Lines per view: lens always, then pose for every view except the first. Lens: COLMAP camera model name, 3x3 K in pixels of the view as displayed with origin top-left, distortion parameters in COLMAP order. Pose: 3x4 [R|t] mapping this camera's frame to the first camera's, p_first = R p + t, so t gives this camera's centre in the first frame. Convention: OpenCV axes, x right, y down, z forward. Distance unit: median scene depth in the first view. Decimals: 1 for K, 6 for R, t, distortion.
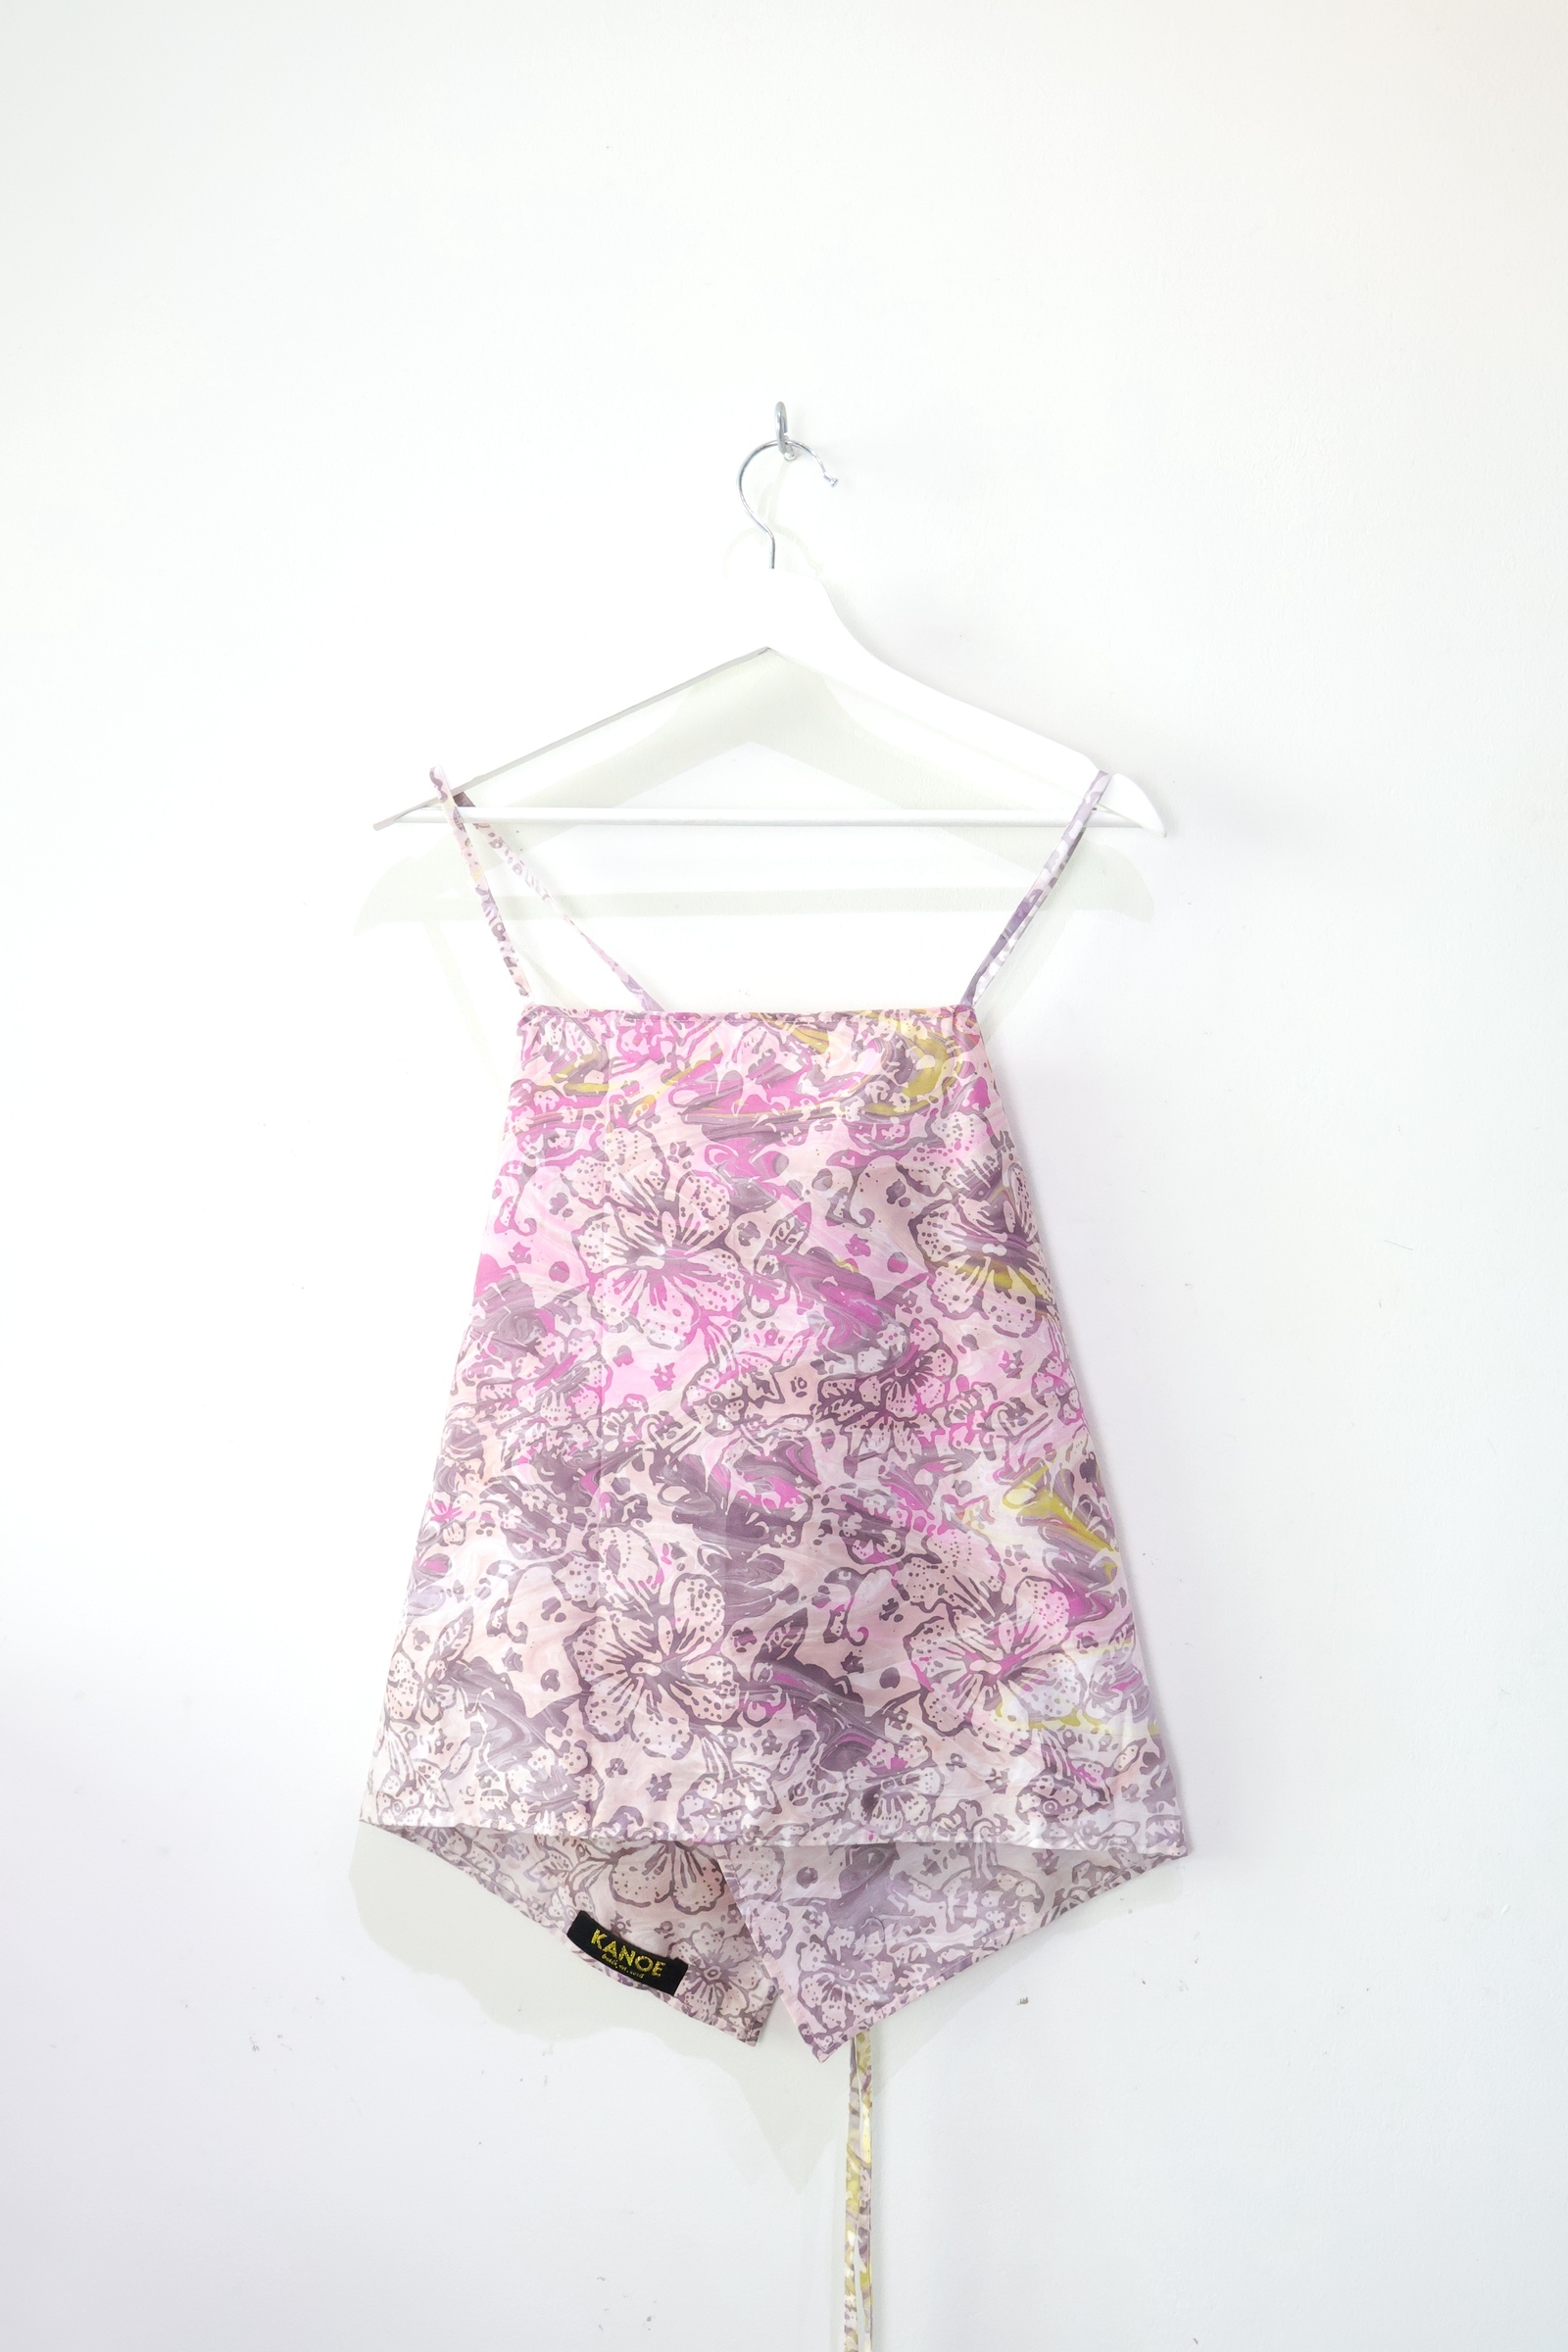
lens RADIAL K [[2239.9, 0, 768.1], [0, 2239.9, 1212.9], [0, 0, 1]] dist [0.098310, 0.000000]
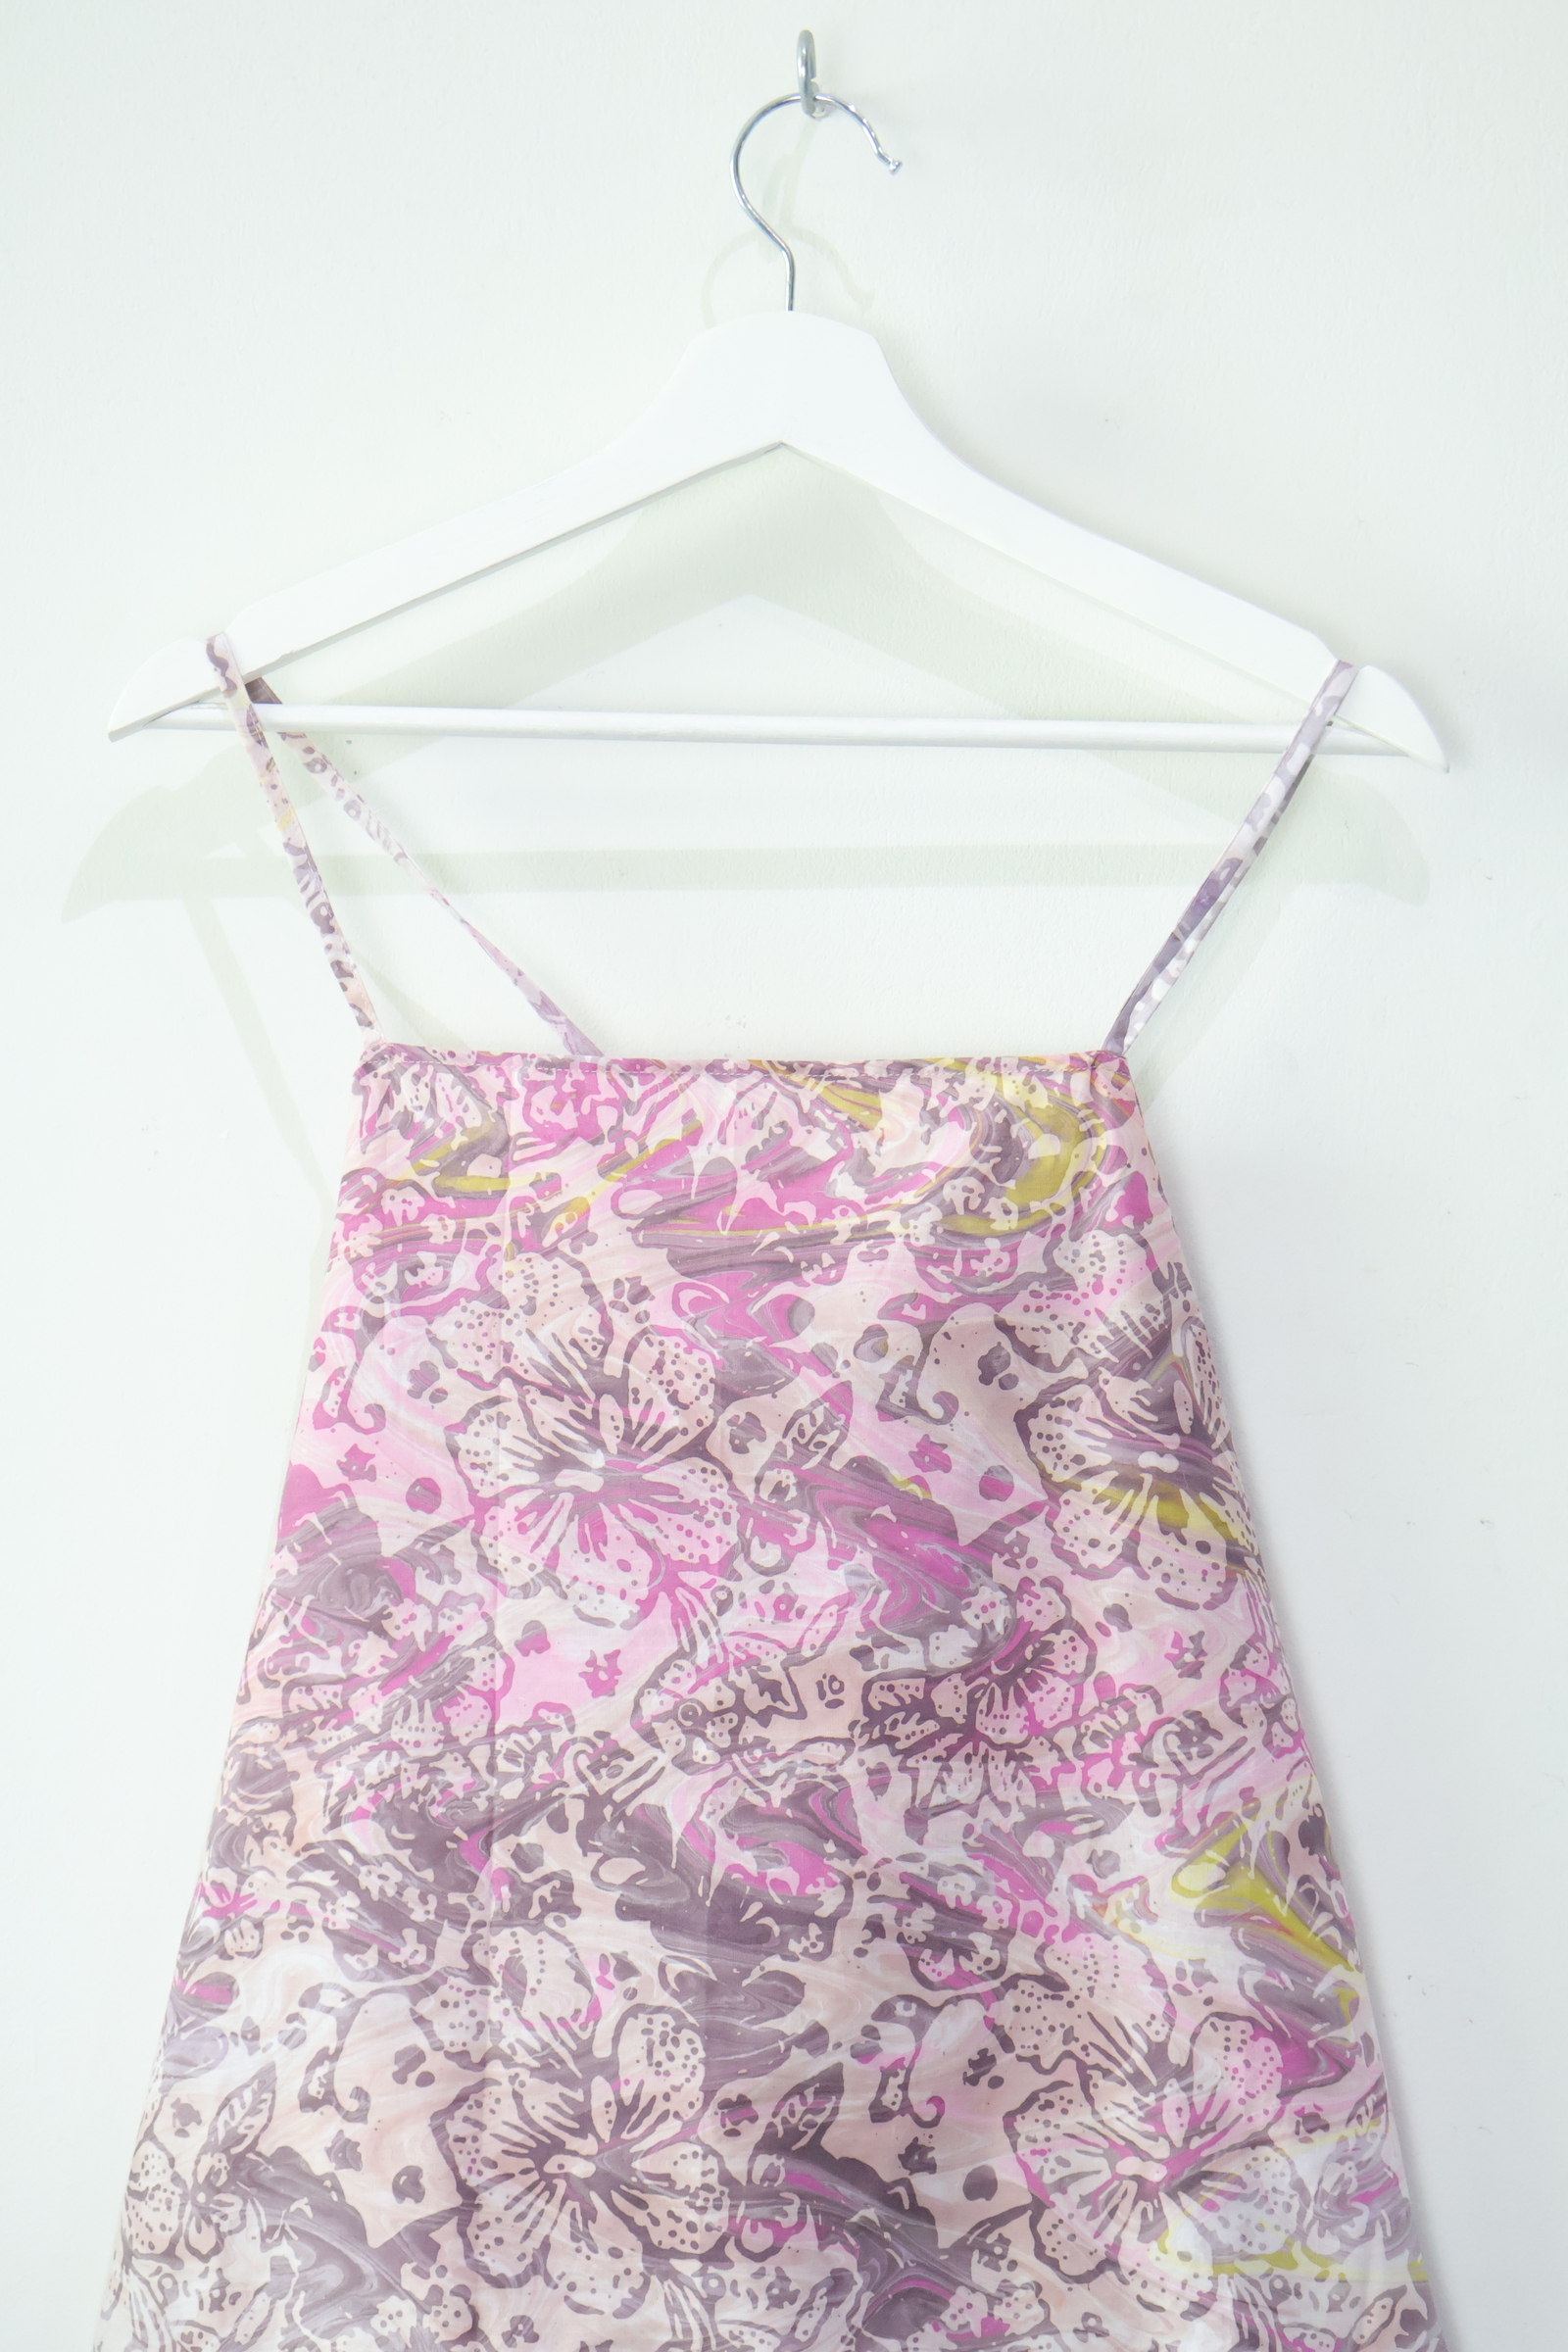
lens RADIAL K [[4832.8, 0, 782.7], [0, 4832.8, 1179.0], [0, 0, 1]] dist [0.150966, 0.000000]
pose [[0.999692, 0.010224, 0.022594, -0.029130], [-0.009179, 0.998903, -0.045917, 0.000758], [-0.023039, 0.045696, 0.998690, -0.289179]]
